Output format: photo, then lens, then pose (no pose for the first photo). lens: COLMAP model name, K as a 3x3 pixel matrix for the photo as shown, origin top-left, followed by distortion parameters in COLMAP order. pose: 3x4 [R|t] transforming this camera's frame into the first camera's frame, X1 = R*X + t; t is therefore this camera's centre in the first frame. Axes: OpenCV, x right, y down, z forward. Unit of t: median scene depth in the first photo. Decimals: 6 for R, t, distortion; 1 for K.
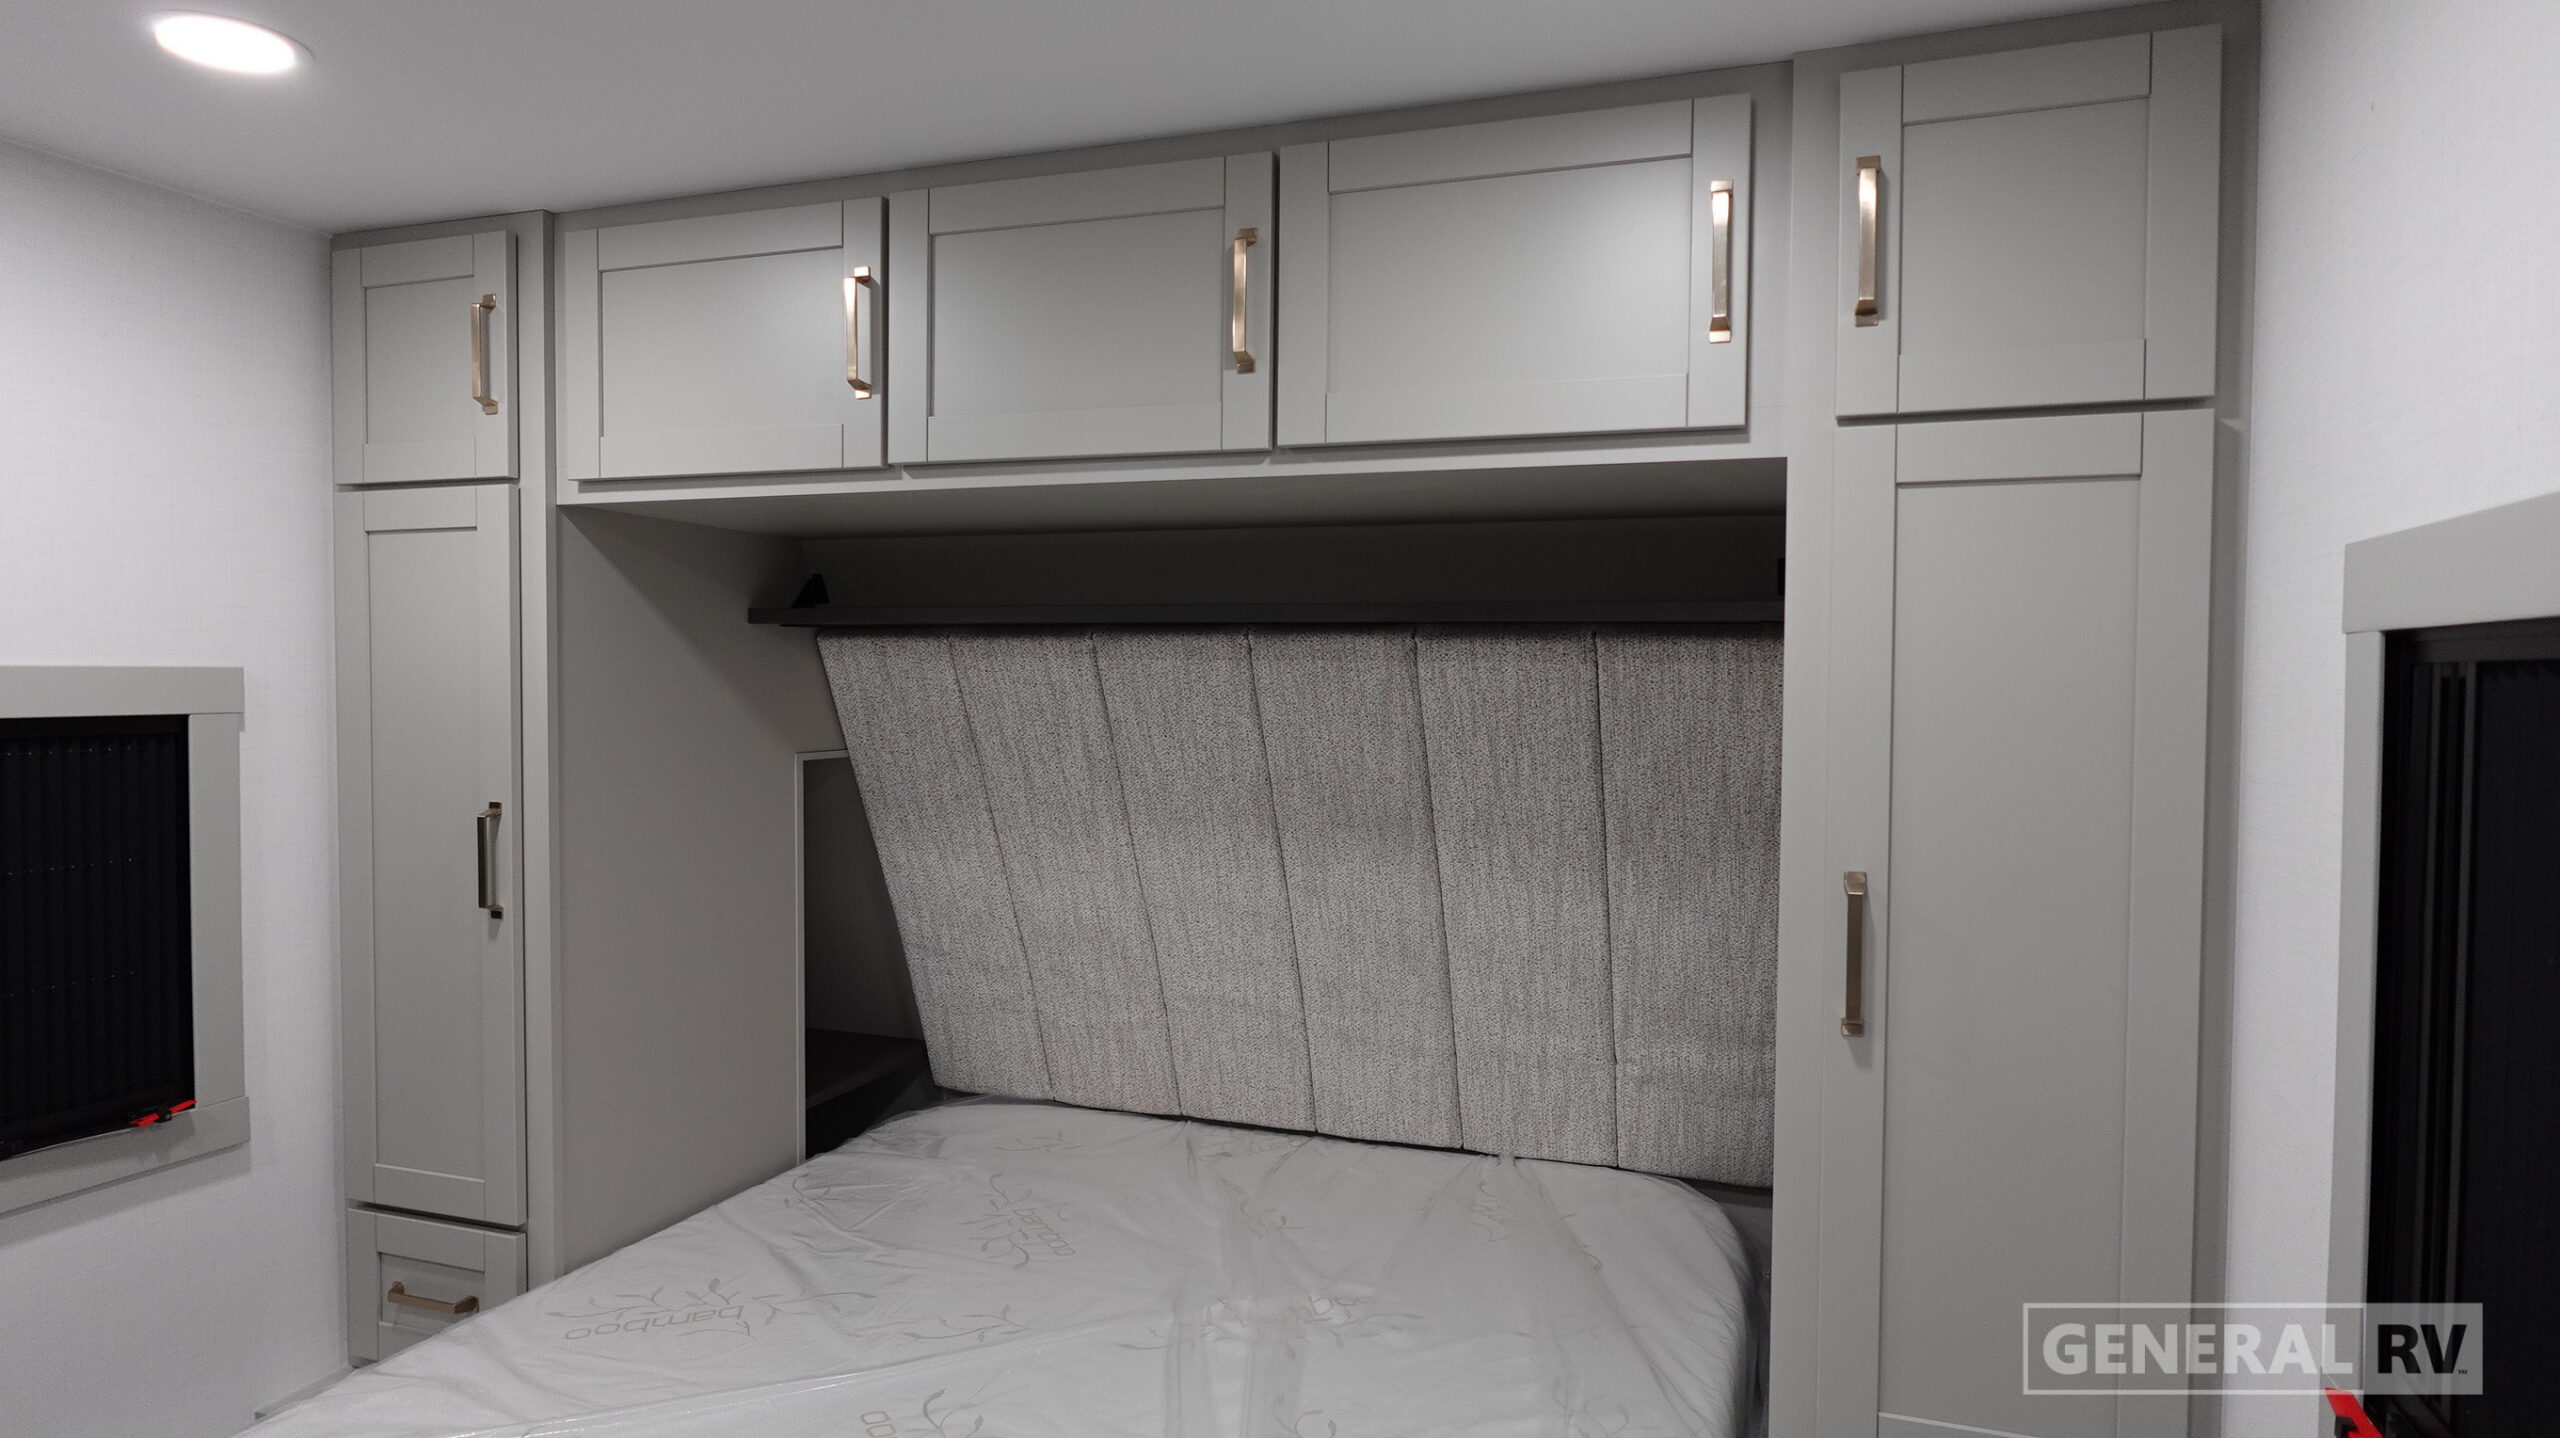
lens RADIAL K [[1471.0, 0, 1280.0], [0, 1471.0, 719.0], [0, 0, 1]] dist [-0.000335, 0.000368]
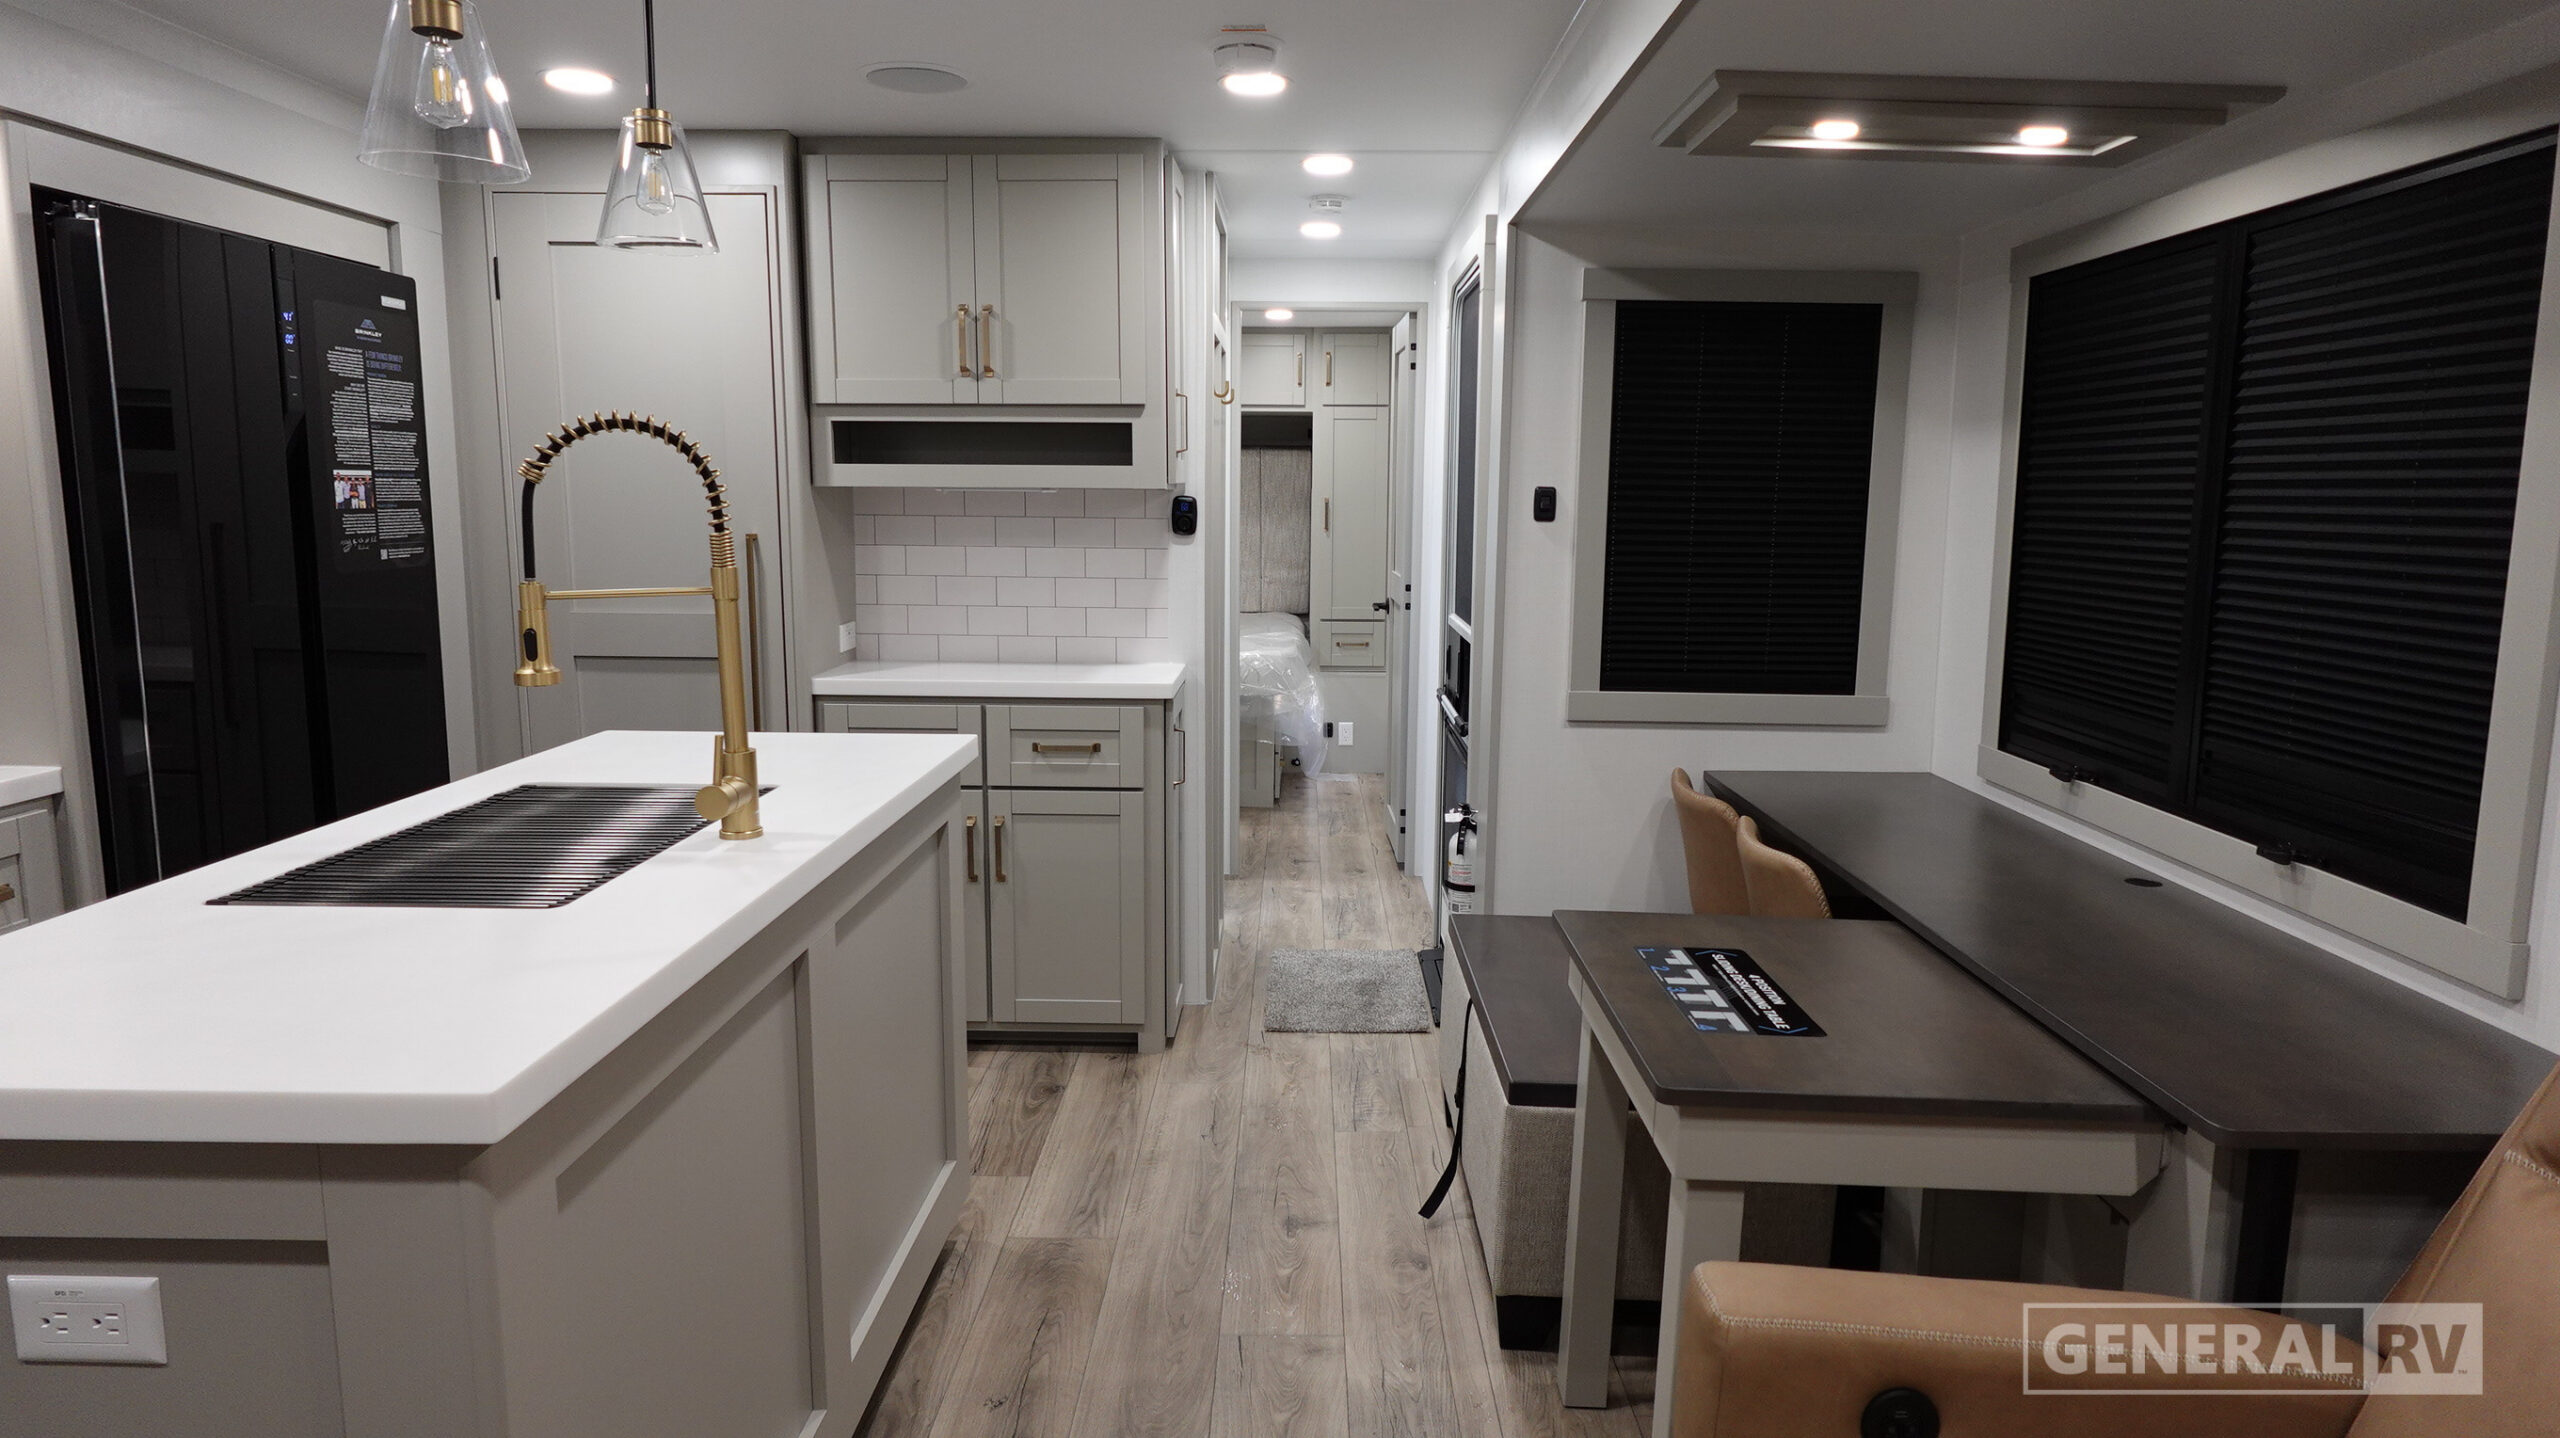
lens RADIAL K [[1551.7, 0, 1280.0], [0, 1551.7, 719.0], [0, 0, 1]] dist [-0.000221, 0.000298]
pose [[0.944572, -0.046497, 0.324996, -0.917655], [0.008424, 0.993027, 0.117587, 0.140470], [-0.328197, -0.108331, 0.938377, -2.422002]]
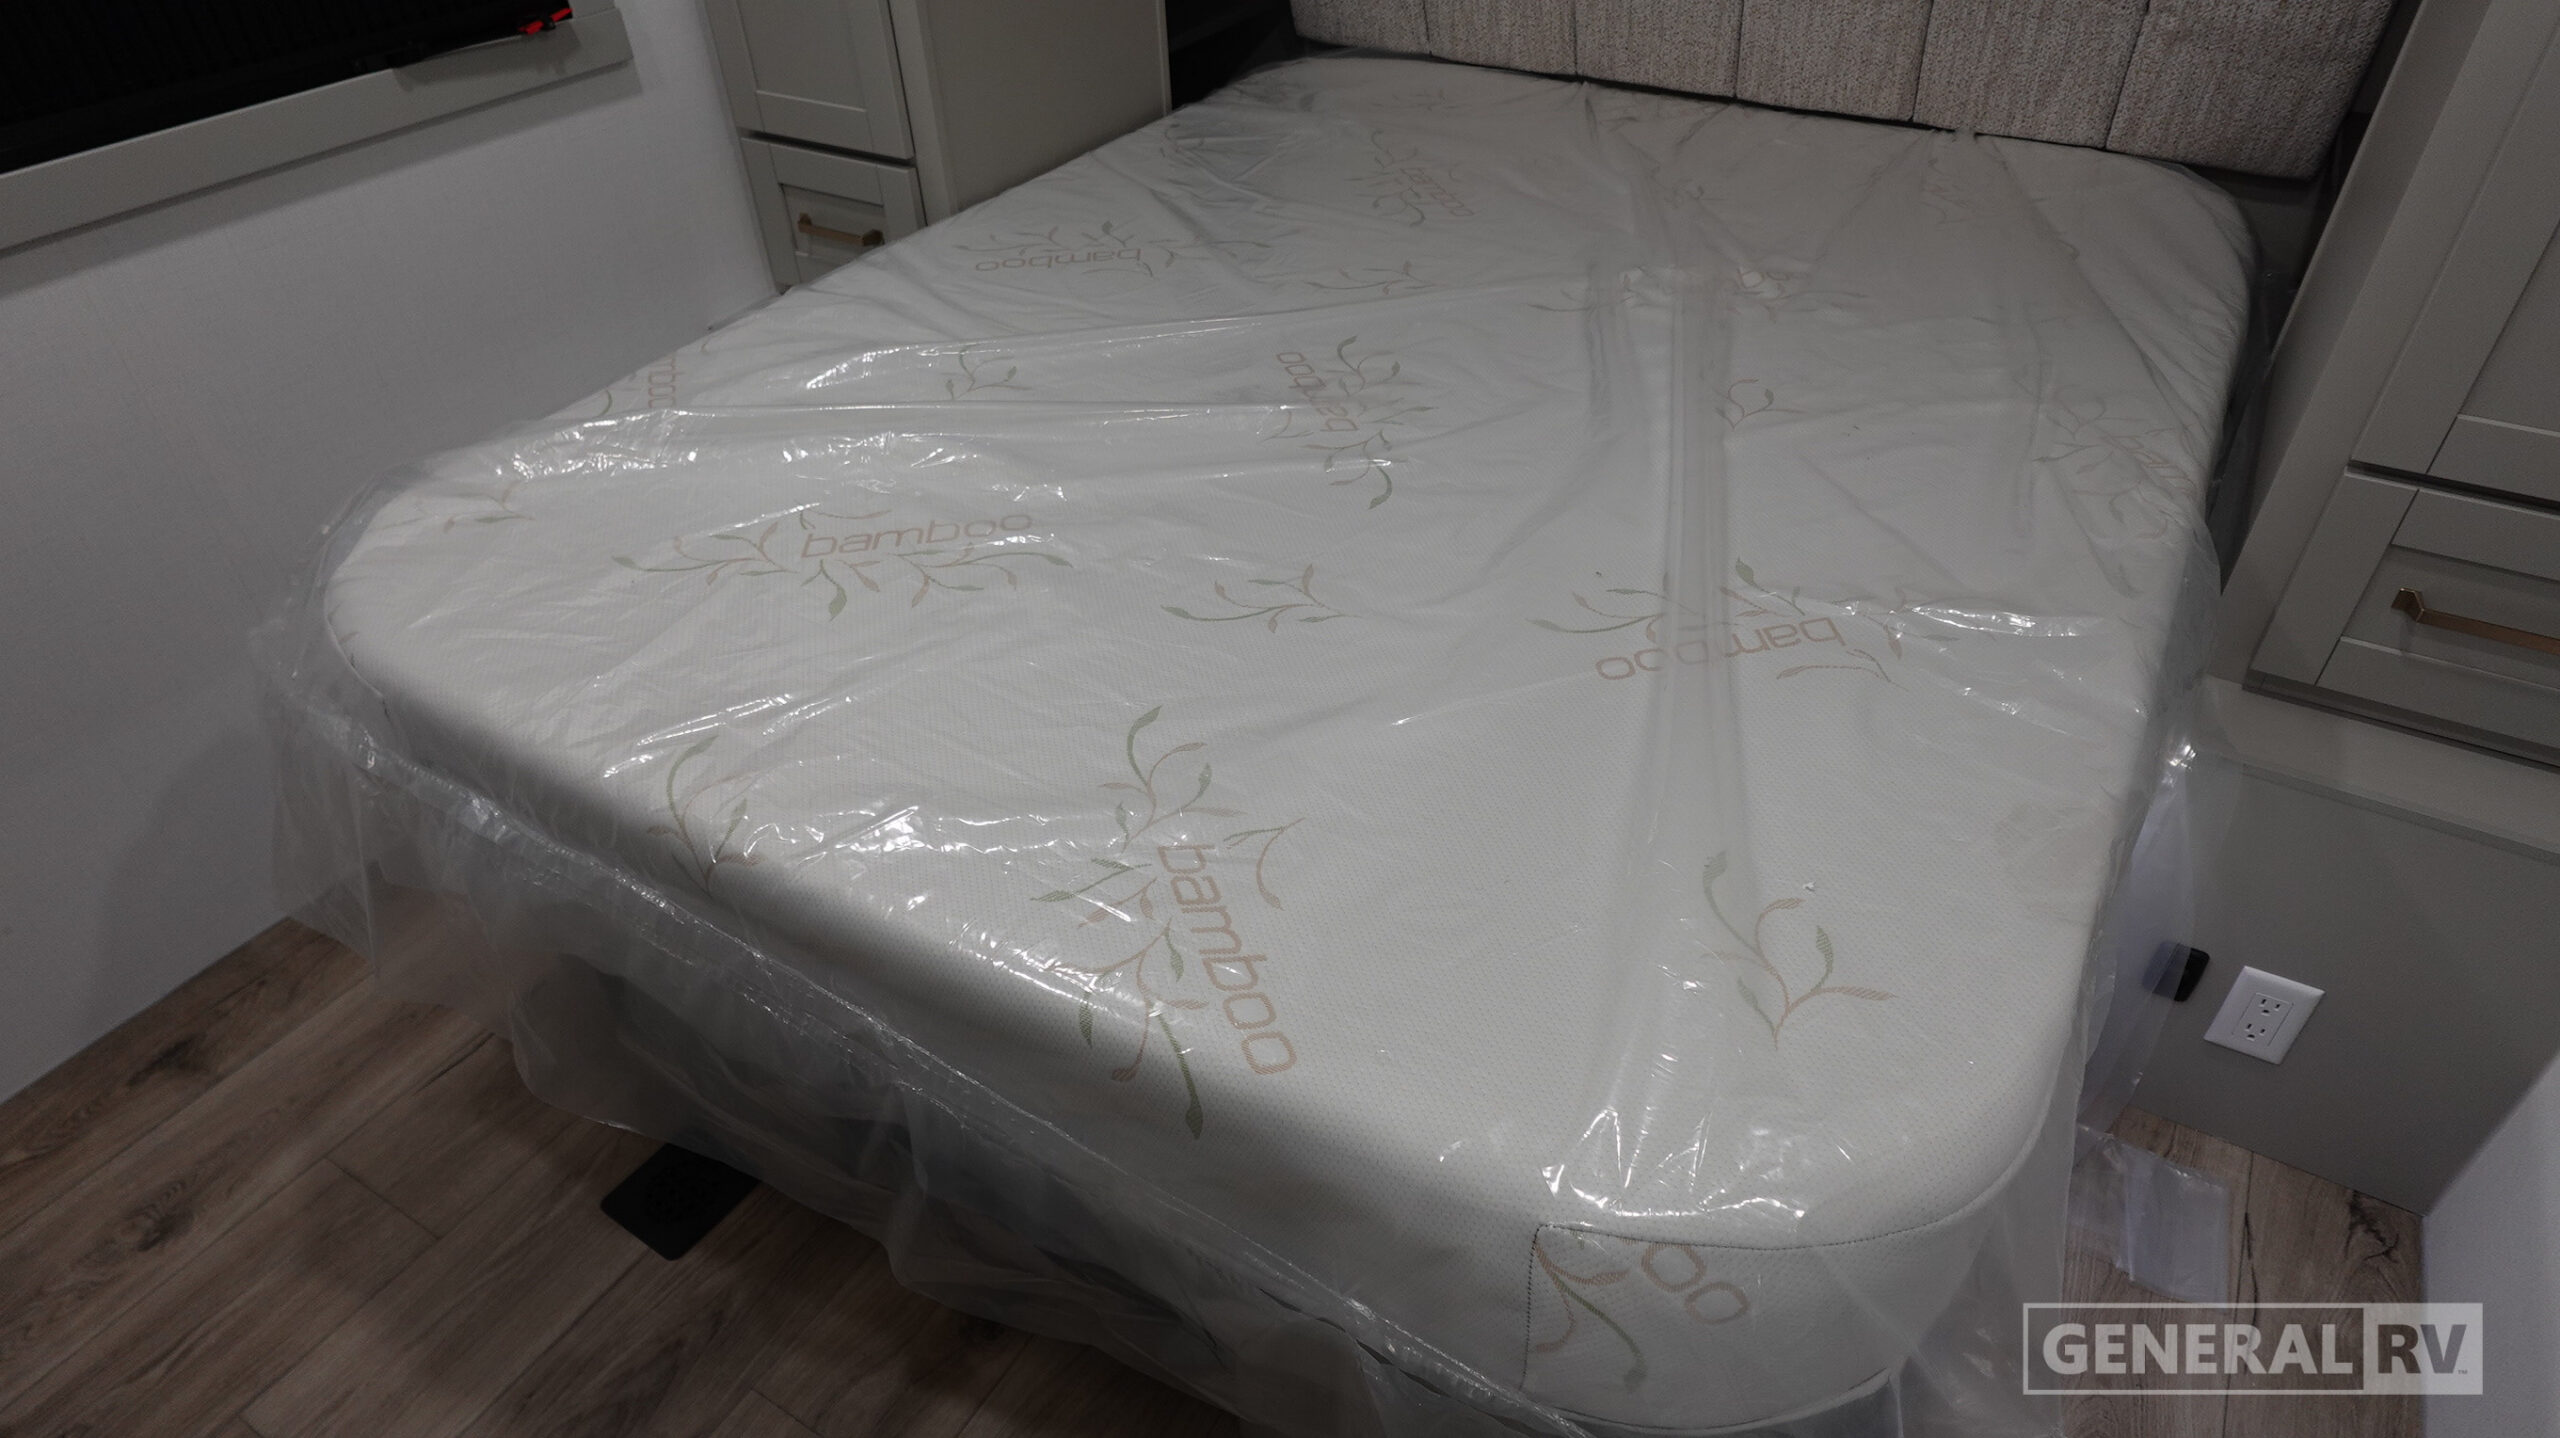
lens RADIAL K [[1471.0, 0, 1280.0], [0, 1471.0, 719.0], [0, 0, 1]] dist [-0.000335, 0.000368]
pose [[0.980575, 0.101063, -0.168107, -0.064169], [0.020999, 0.798032, 0.602250, 0.050867], [0.195020, -0.594081, 0.780407, 0.056962]]
